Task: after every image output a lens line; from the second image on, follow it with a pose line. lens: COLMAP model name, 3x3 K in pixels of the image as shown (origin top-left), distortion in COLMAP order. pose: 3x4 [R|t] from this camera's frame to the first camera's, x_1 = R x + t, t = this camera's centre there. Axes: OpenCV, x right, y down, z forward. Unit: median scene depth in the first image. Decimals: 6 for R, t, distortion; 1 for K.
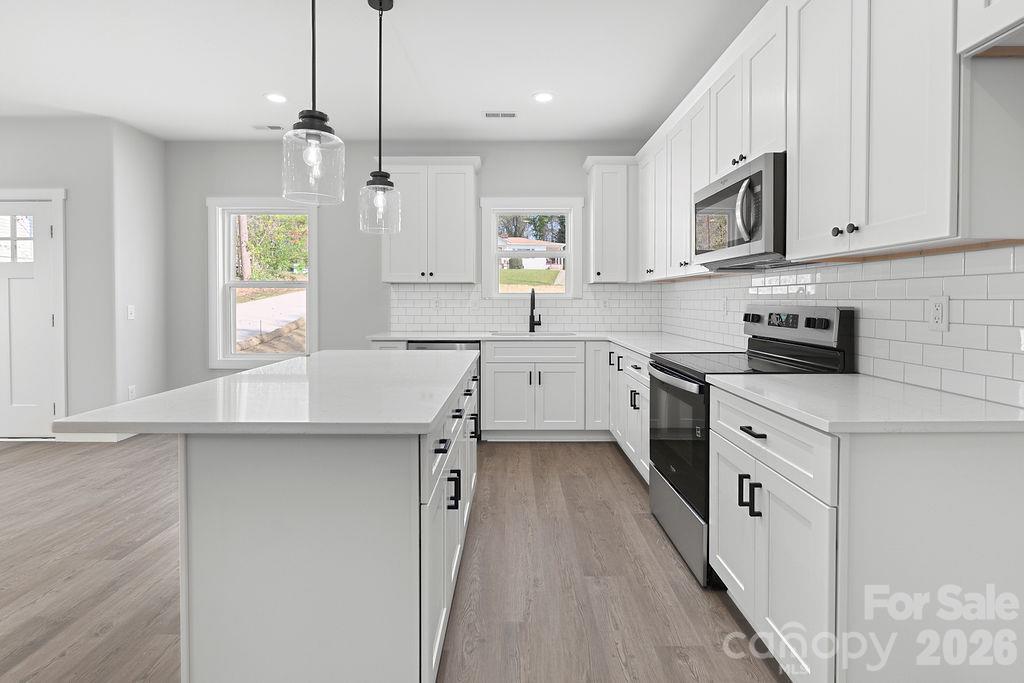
lens RADIAL K [[473.4, 0, 496.4], [0, 473.4, 309.5], [0, 0, 1]] dist [-0.010184, 0.001231]
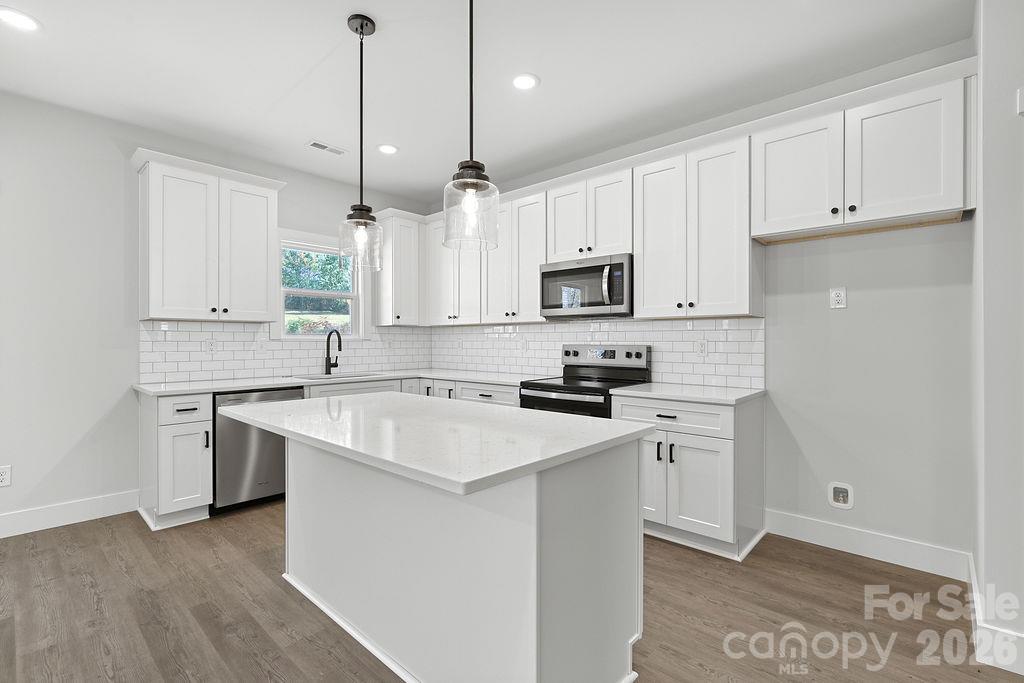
lens RADIAL K [[473.4, 0, 497.9], [0, 473.4, 336.7], [0, 0, 1]] dist [-0.010184, 0.001231]
pose [[0.660815, 0.004179, 0.750537, -0.472247], [0.016657, 0.999657, -0.020231, -0.004929], [-0.750364, 0.025871, 0.660518, 0.117456]]
